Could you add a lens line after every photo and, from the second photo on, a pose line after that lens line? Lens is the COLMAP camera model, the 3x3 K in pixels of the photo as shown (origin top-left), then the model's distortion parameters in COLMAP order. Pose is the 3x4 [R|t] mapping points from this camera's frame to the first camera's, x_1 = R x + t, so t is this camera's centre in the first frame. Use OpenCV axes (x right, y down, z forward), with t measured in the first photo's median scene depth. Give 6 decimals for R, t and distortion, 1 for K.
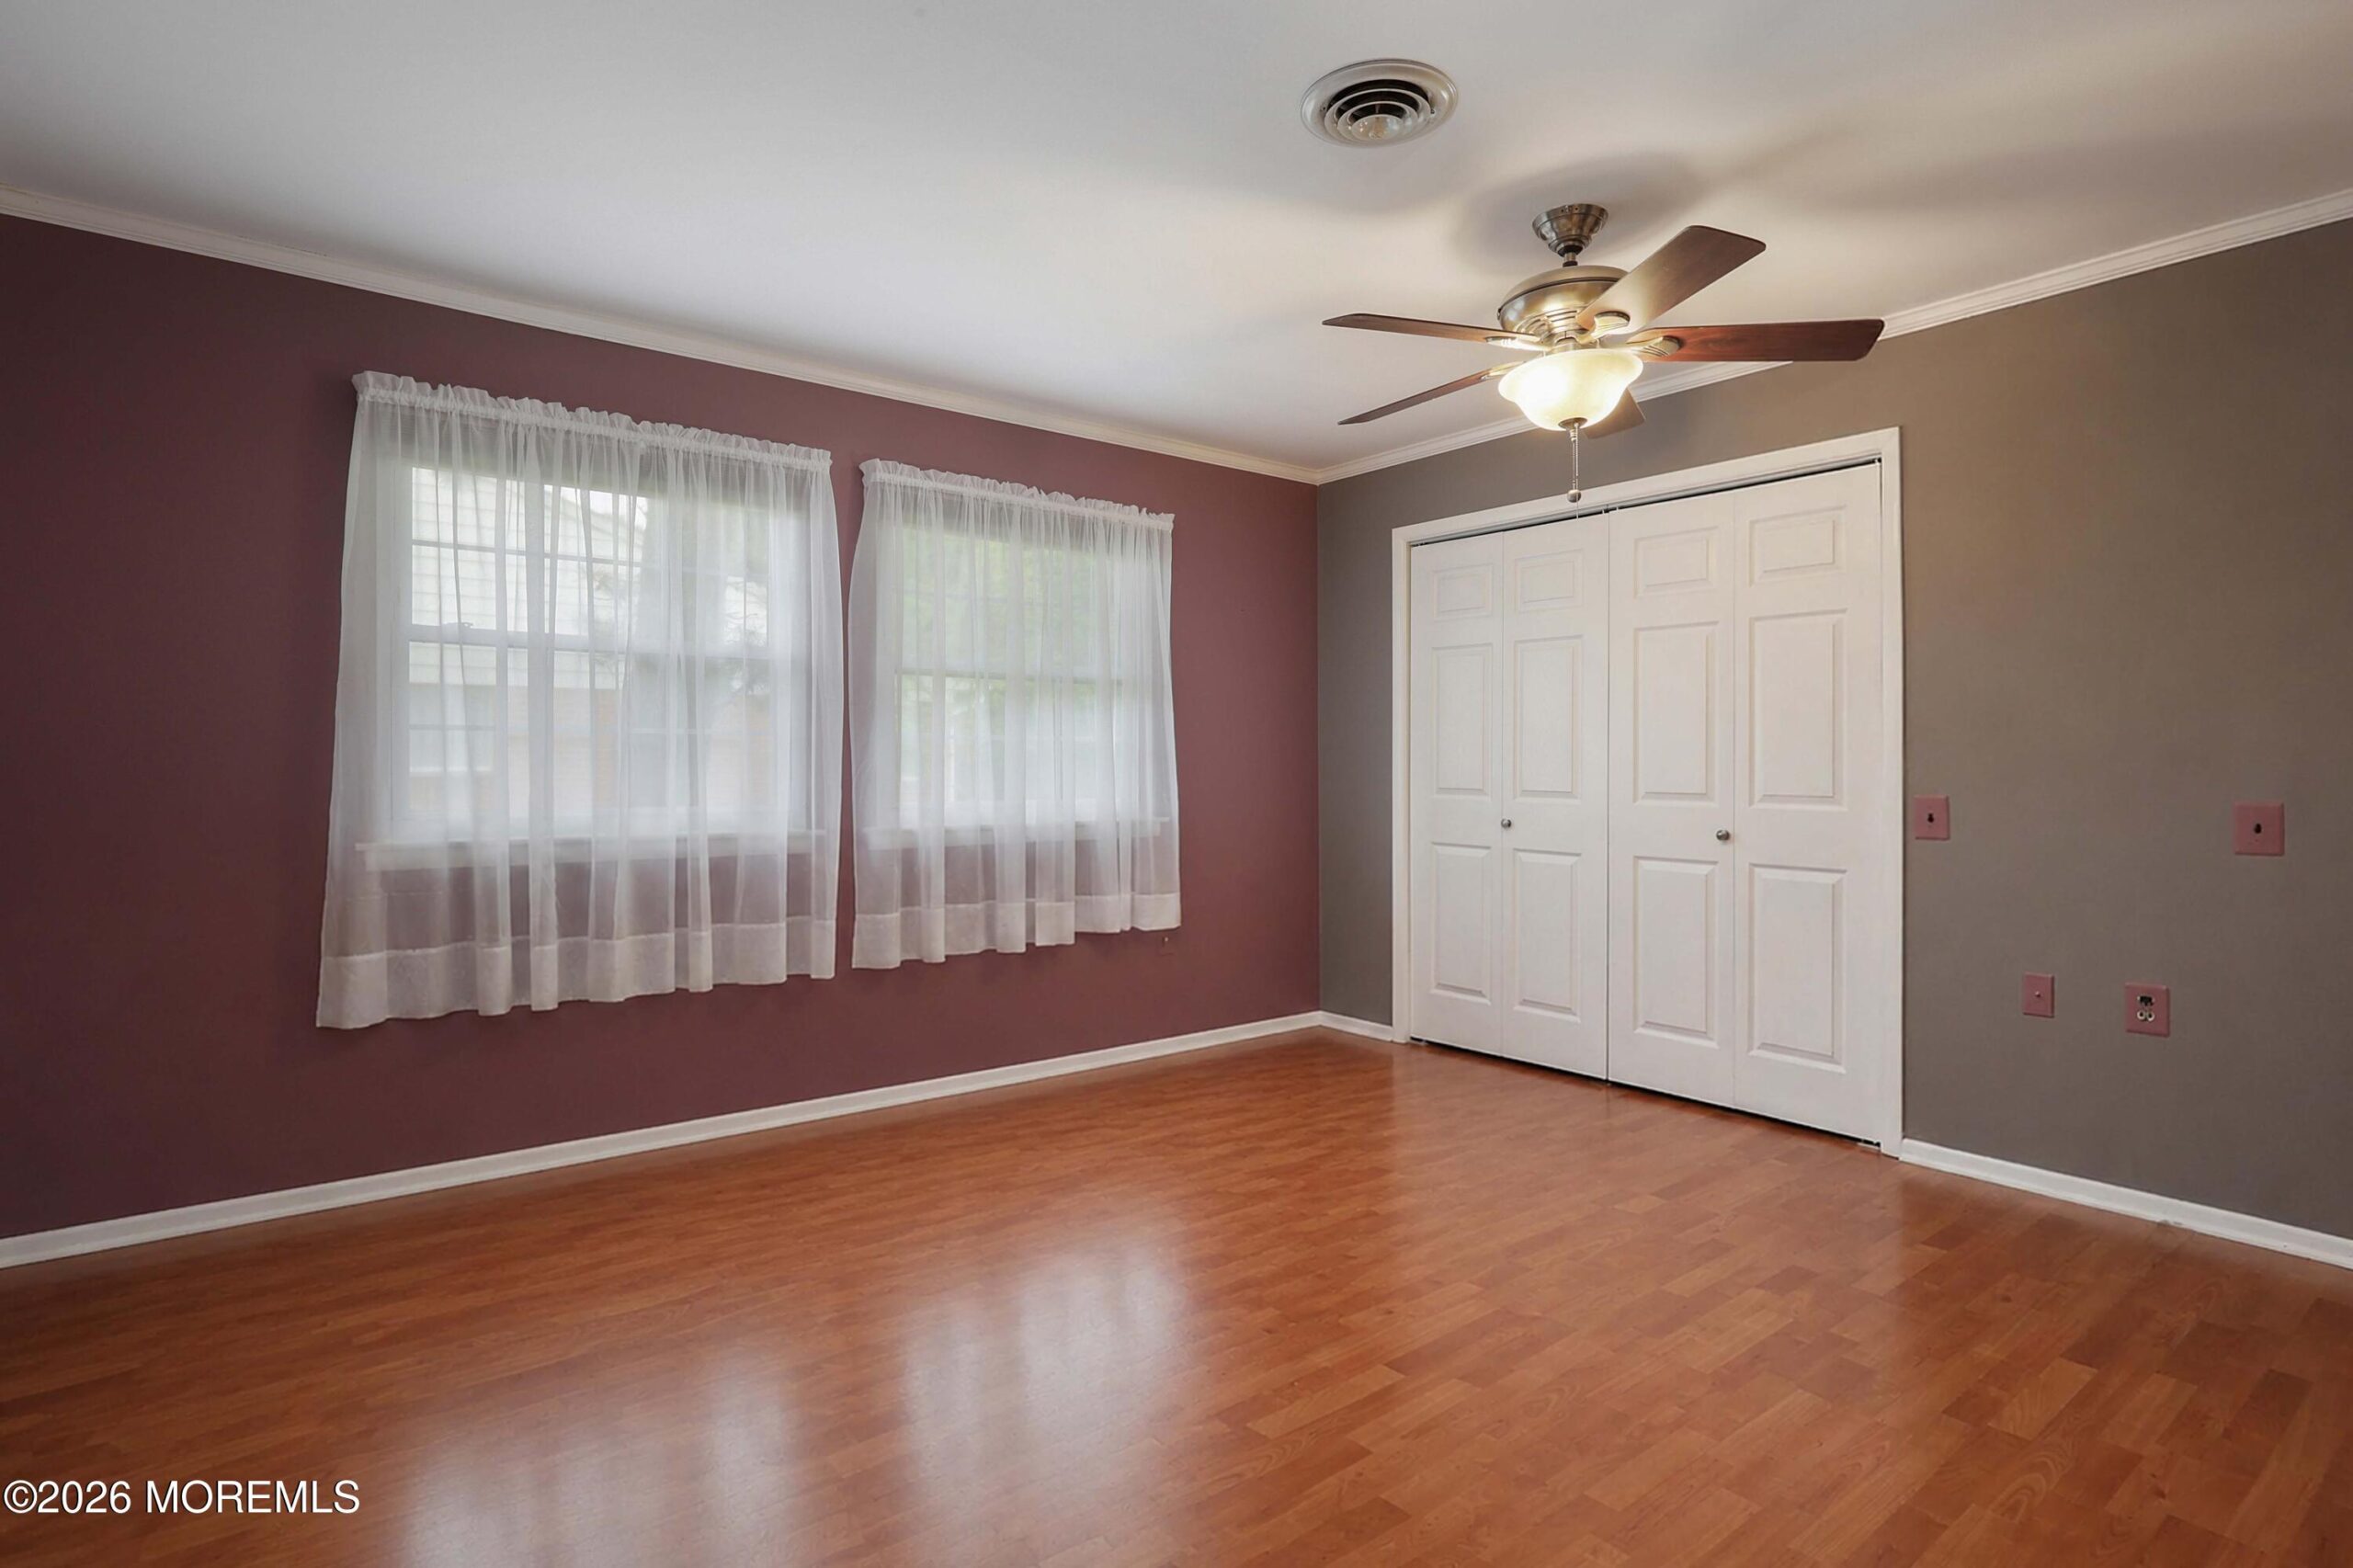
lens RADIAL K [[1193.5, 0, 1165.9], [0, 1193.5, 796.1], [0, 0, 1]] dist [-0.003026, 0.000142]
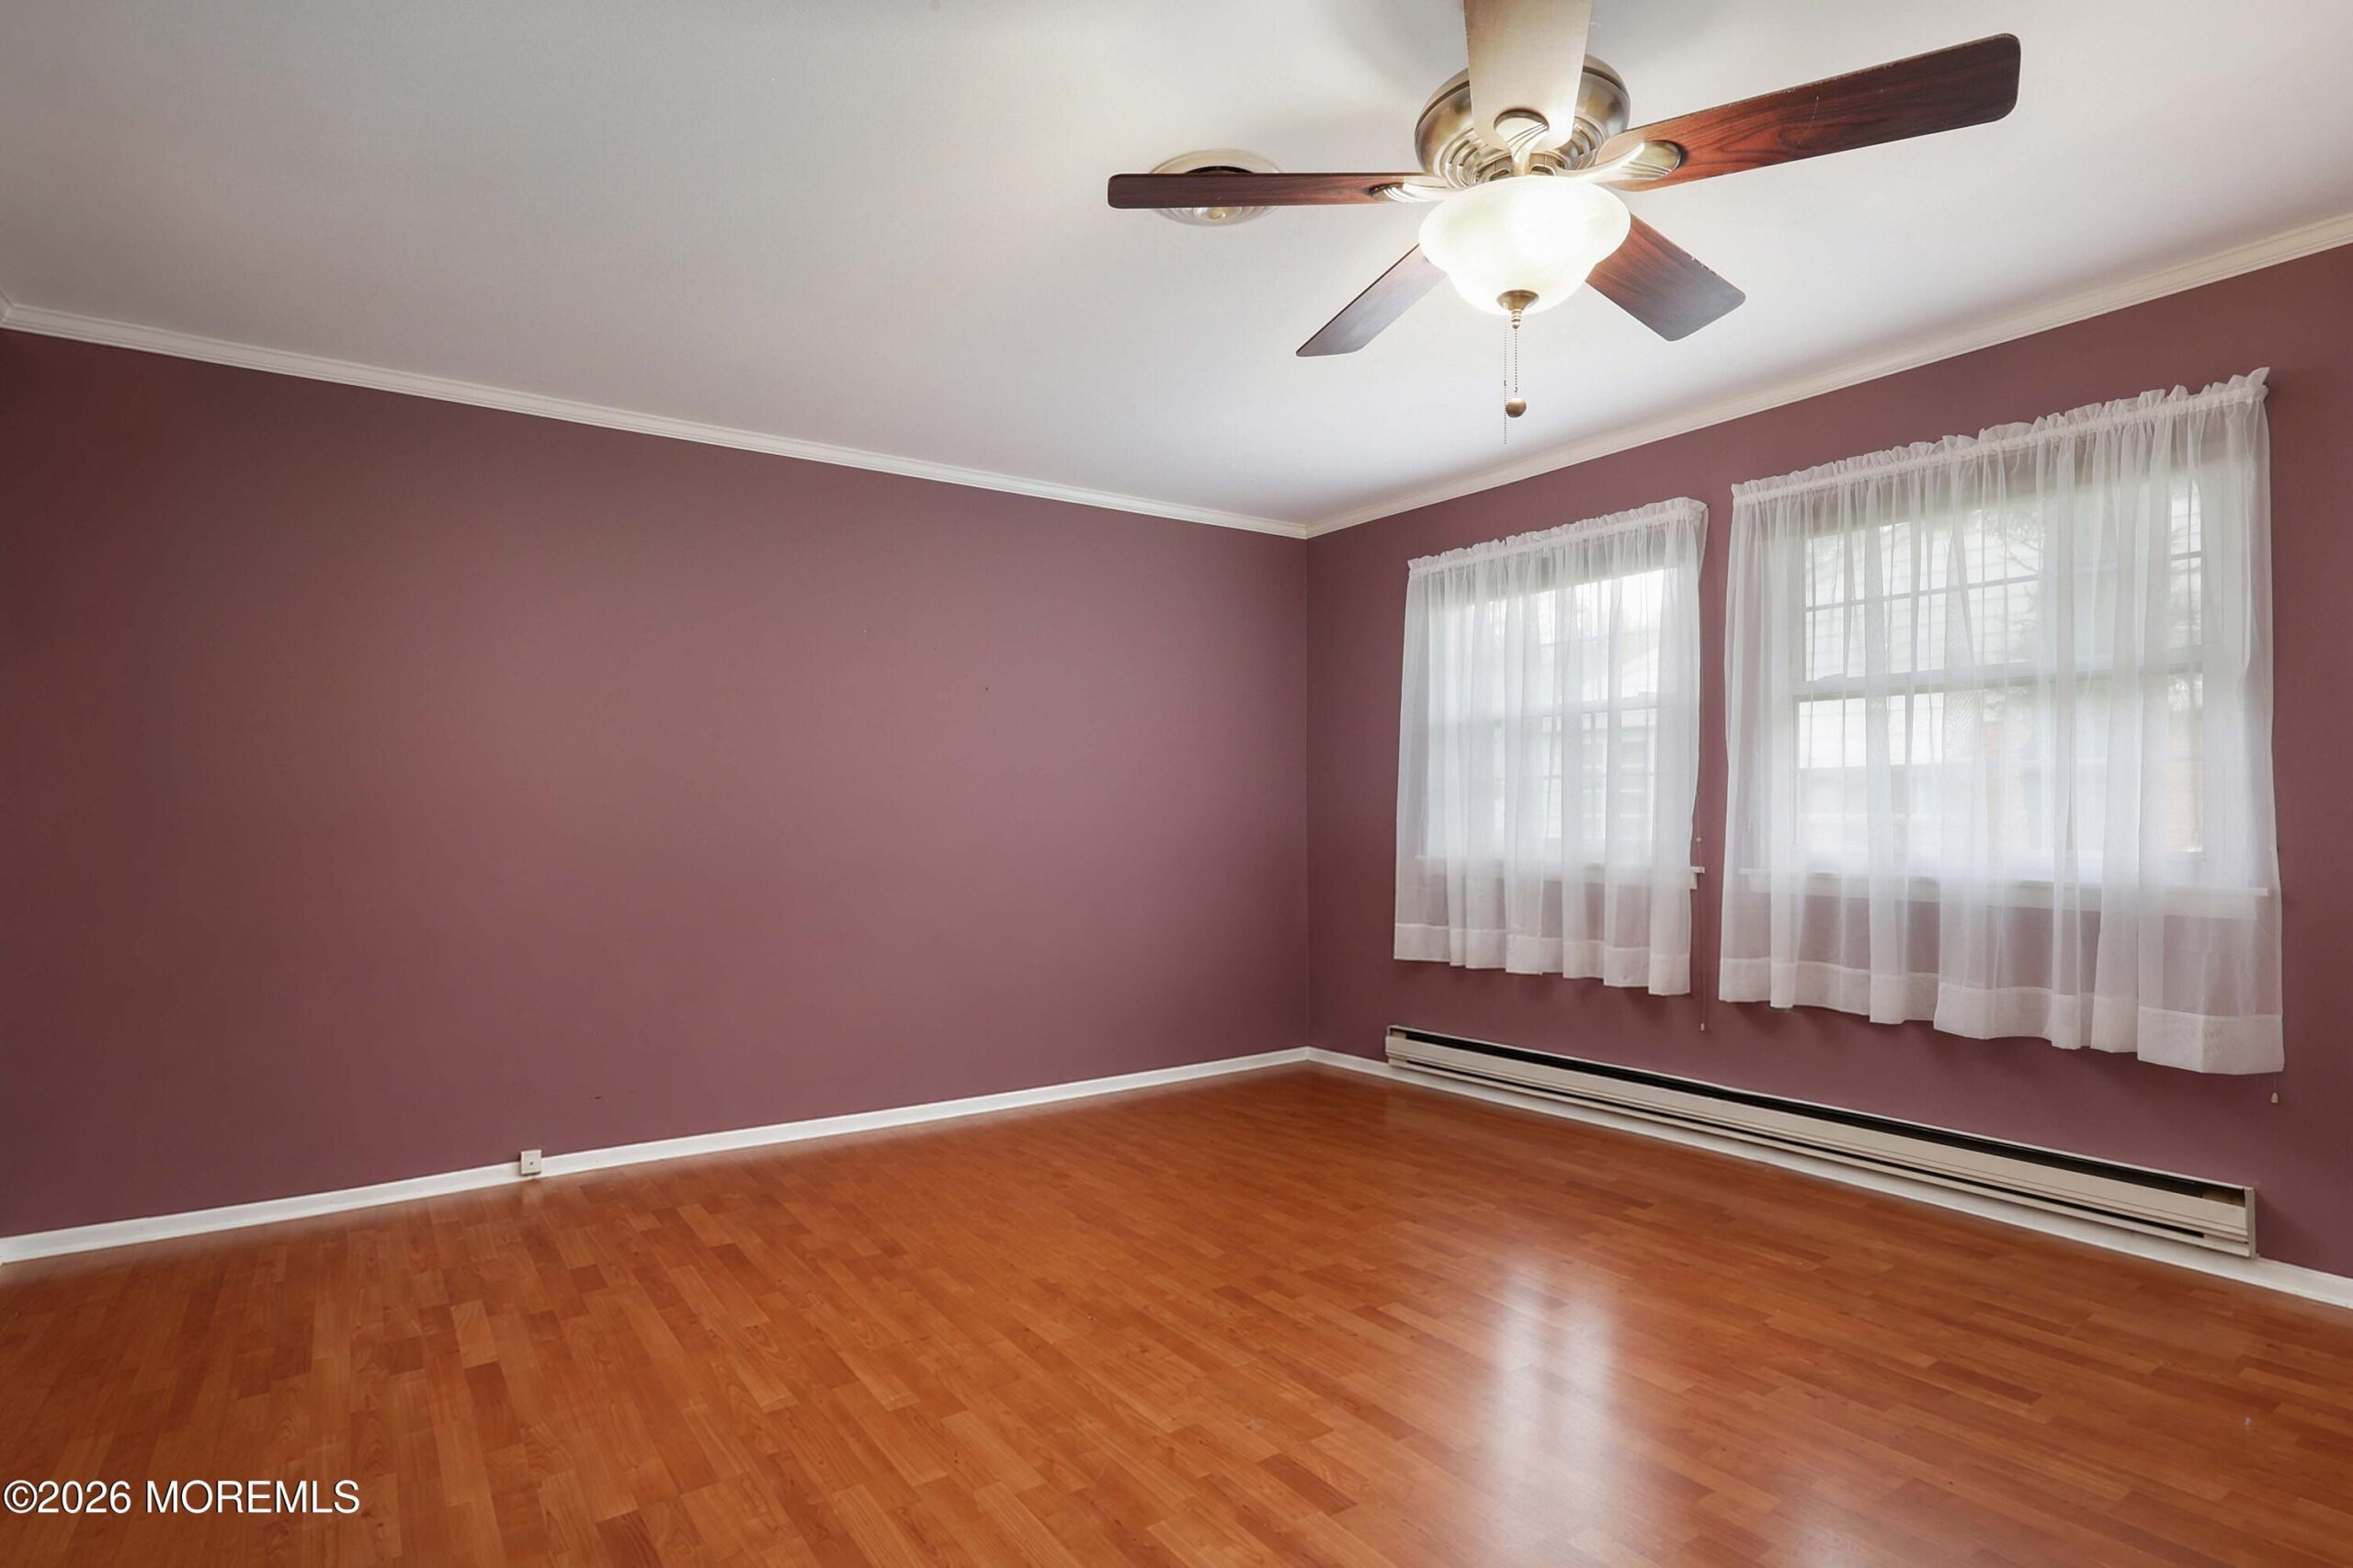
lens RADIAL K [[1193.5, 0, 1165.9], [0, 1193.5, 796.1], [0, 0, 1]] dist [-0.003026, 0.000142]
pose [[-0.049470, -0.012527, -0.998697, 0.714047], [-0.017005, 0.999787, -0.011698, -0.012120], [0.998631, 0.016404, -0.049673, 0.573830]]
